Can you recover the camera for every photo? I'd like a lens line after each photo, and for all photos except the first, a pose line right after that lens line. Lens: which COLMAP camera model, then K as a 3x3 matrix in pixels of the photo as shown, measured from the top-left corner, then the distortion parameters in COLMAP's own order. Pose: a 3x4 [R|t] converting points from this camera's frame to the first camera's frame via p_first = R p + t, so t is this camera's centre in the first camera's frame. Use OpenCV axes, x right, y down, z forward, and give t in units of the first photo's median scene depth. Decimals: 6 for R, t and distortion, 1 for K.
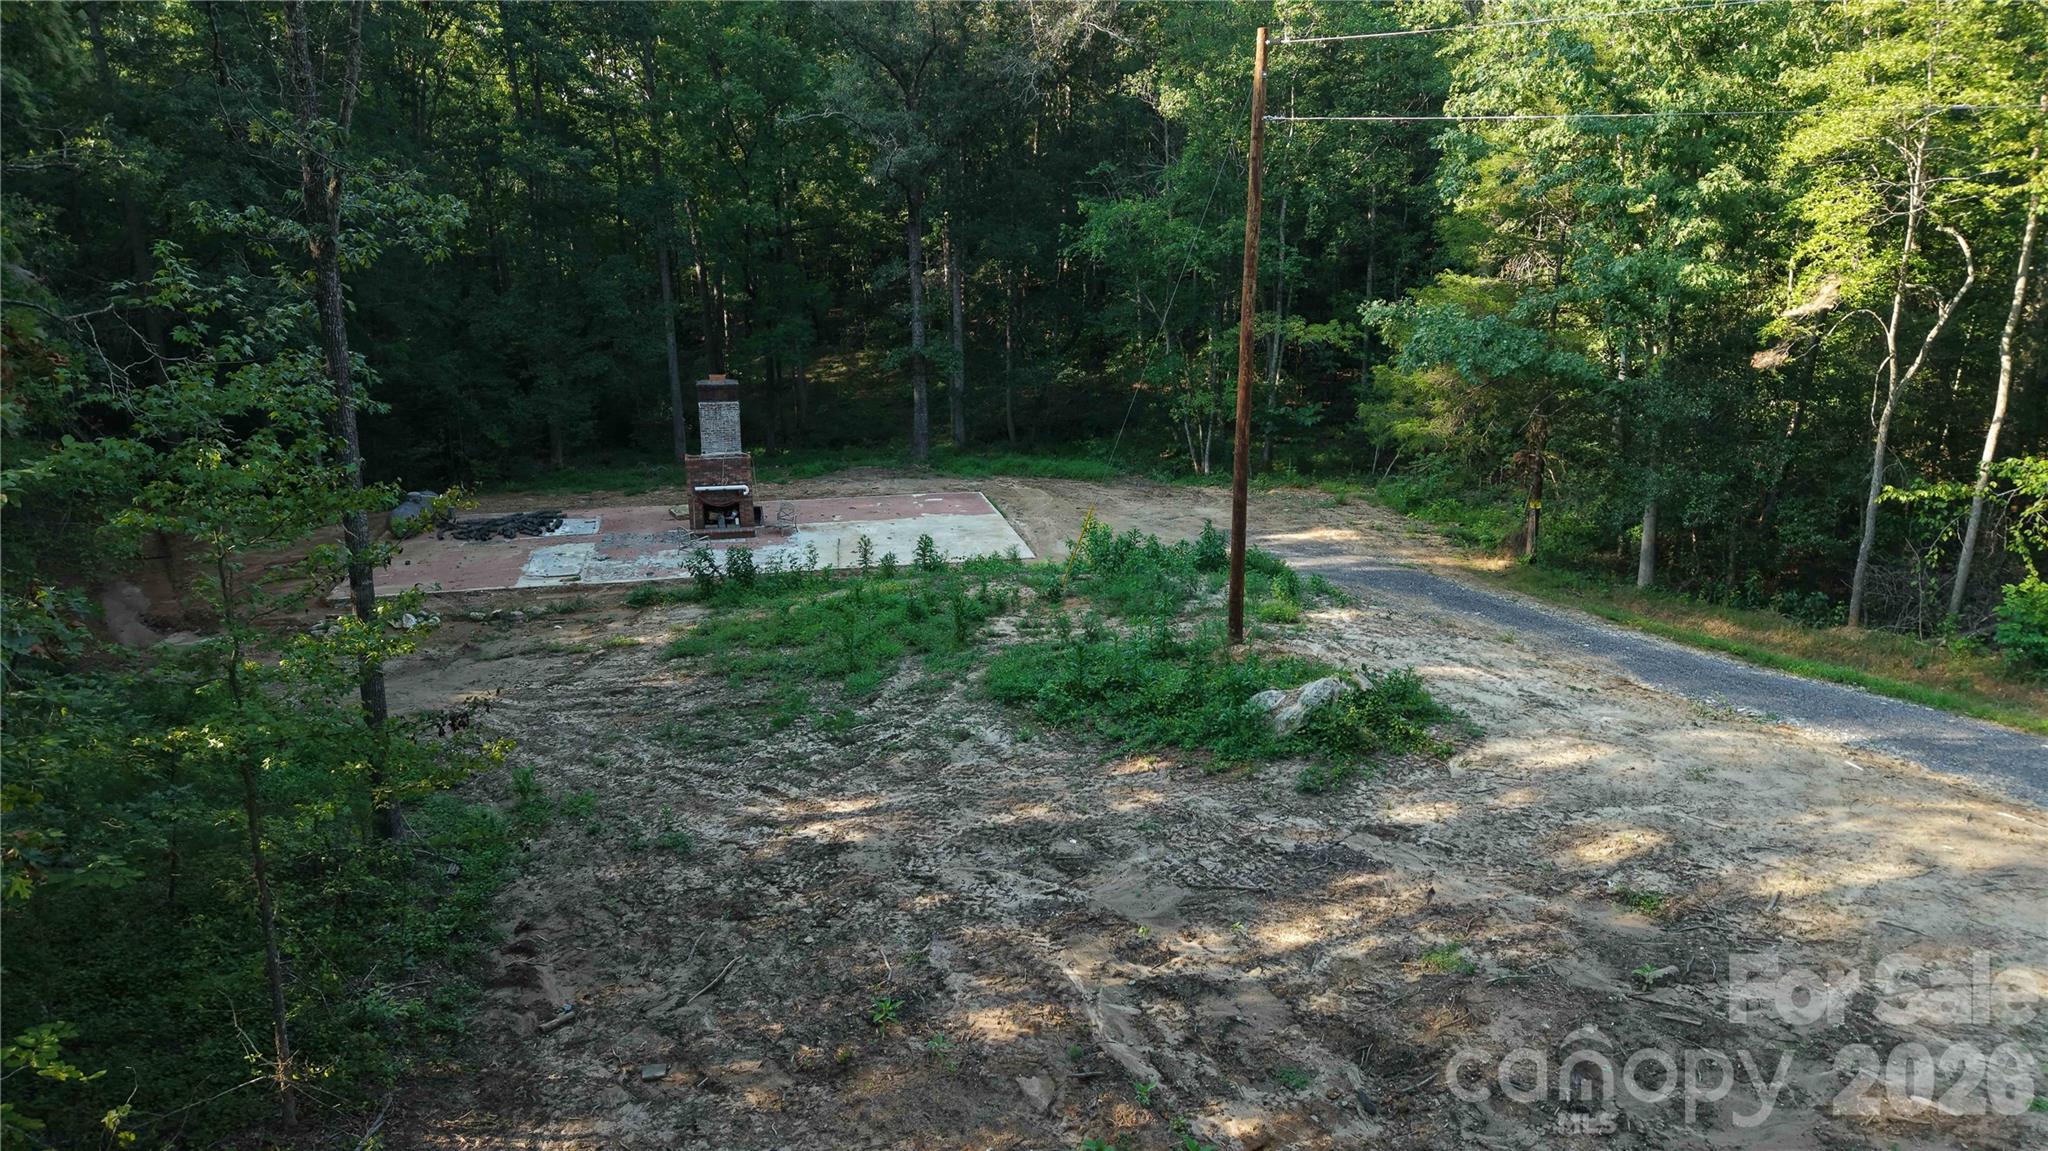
lens RADIAL K [[1306.9, 0, 1018.7], [0, 1306.9, 614.1], [0, 0, 1]] dist [0.000002, -0.002496]
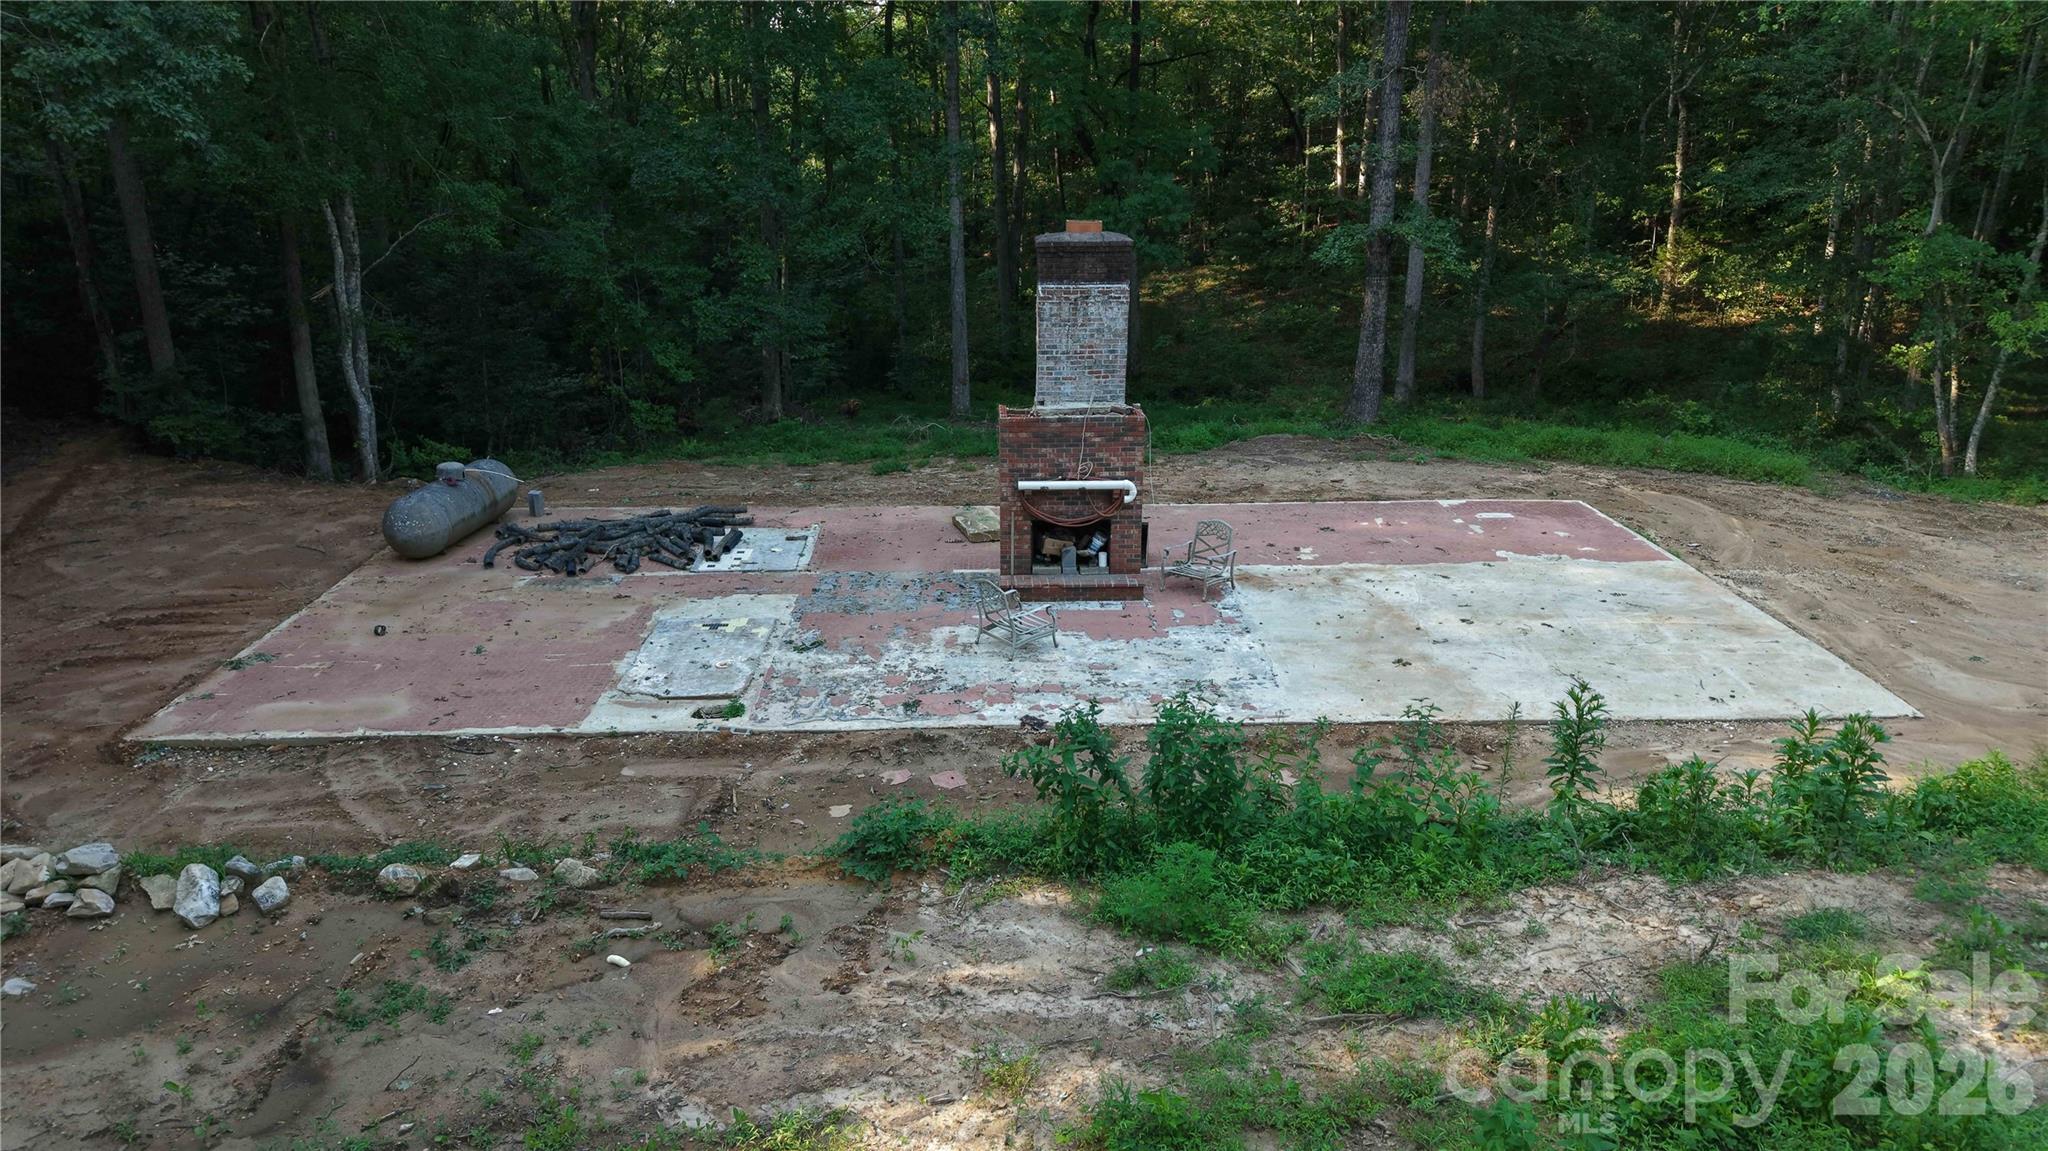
lens RADIAL K [[1350.4, 0, 1029.9], [0, 1350.4, 672.1], [0, 0, 1]] dist [0.063443, -0.000929]
pose [[0.982222, 0.068130, -0.174923, -0.340777], [-0.055882, 0.995690, 0.074024, -0.143269], [0.179212, -0.062933, 0.981796, 1.171247]]
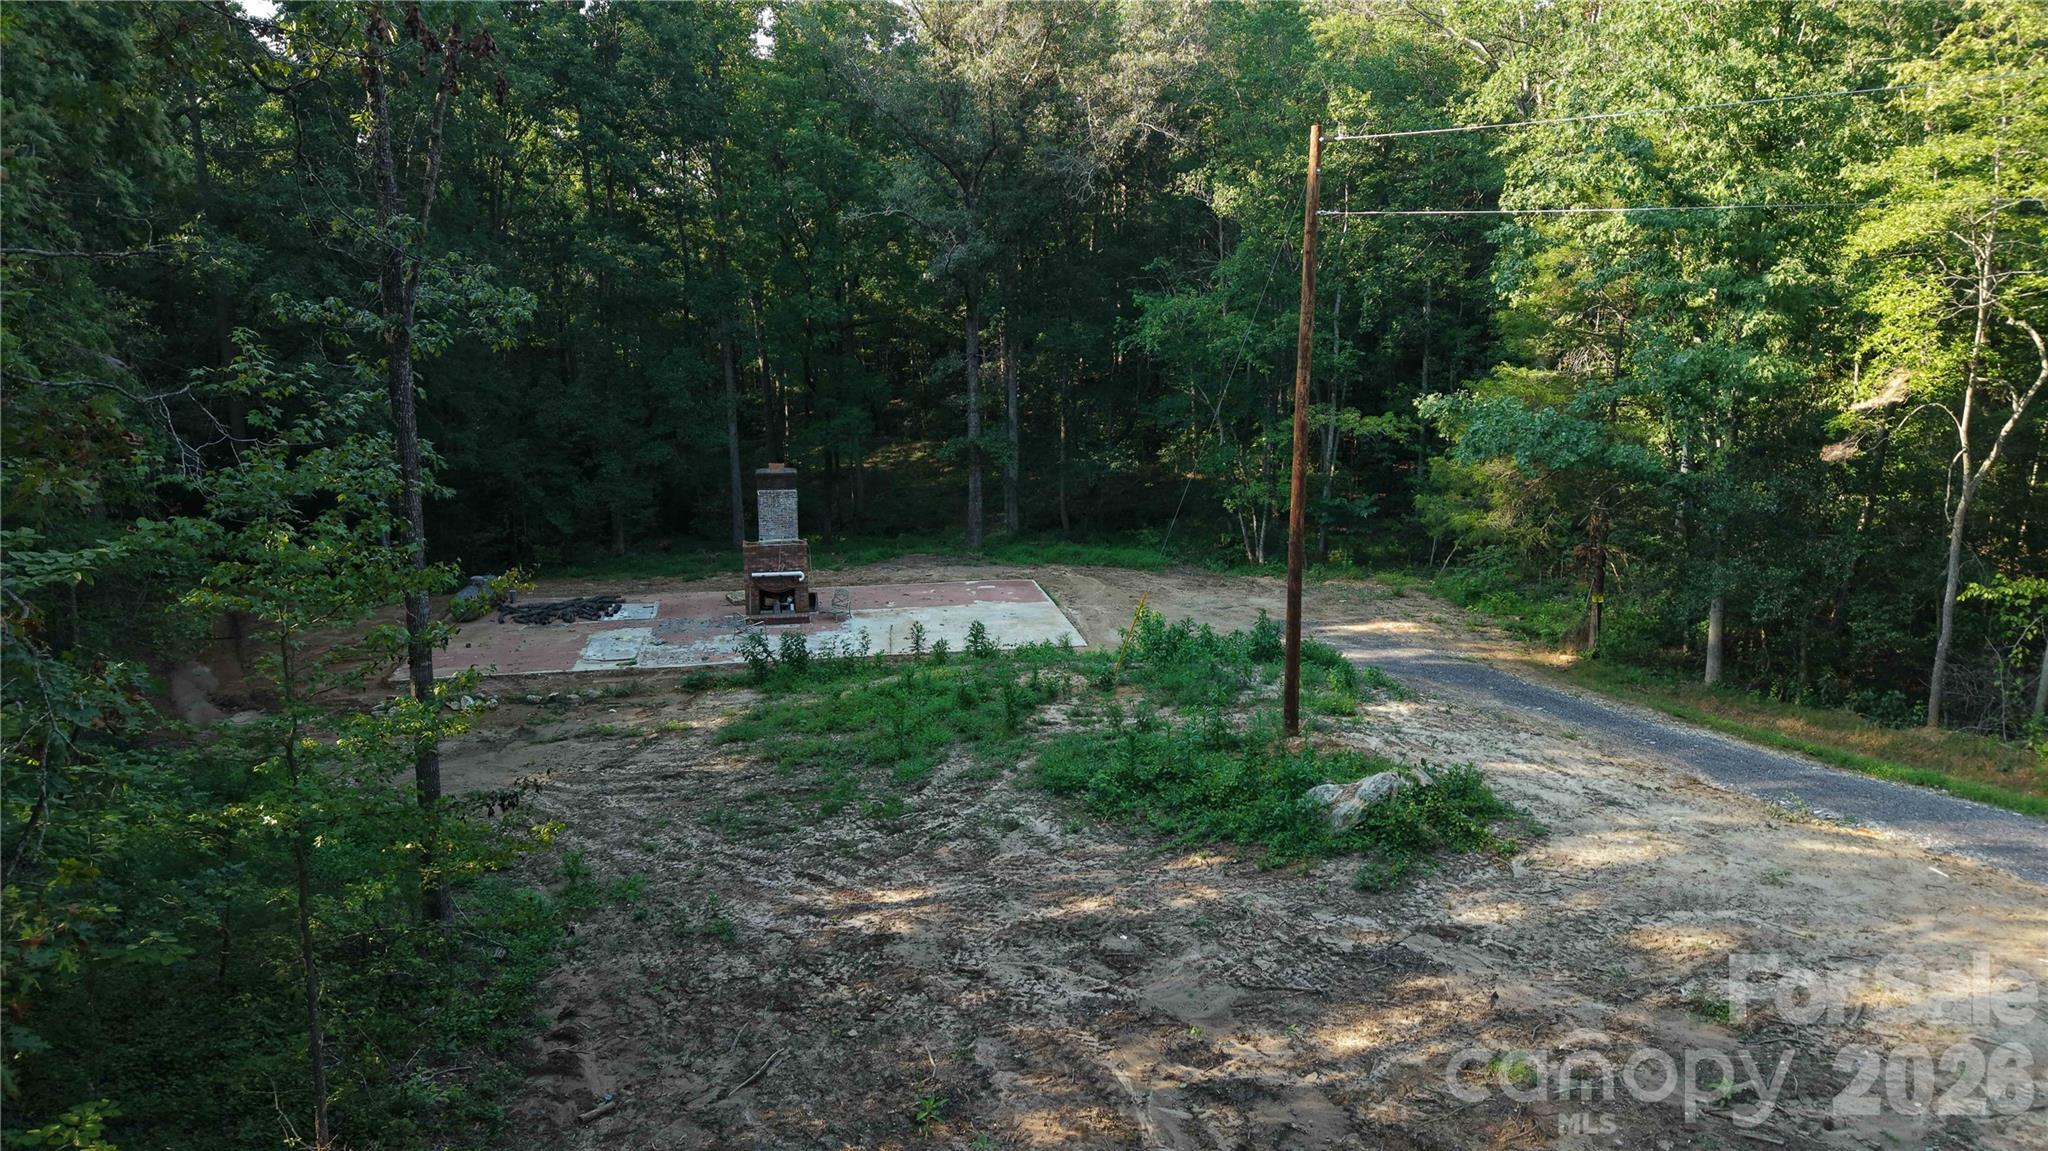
lens RADIAL K [[1306.9, 0, 1018.7], [0, 1306.9, 614.1], [0, 0, 1]] dist [0.000002, -0.002496]
pose [[0.999128, 0.009851, -0.040562, 0.000358], [-0.012588, 0.997620, -0.067797, 0.000398], [0.039798, 0.068248, 0.996874, 0.005012]]
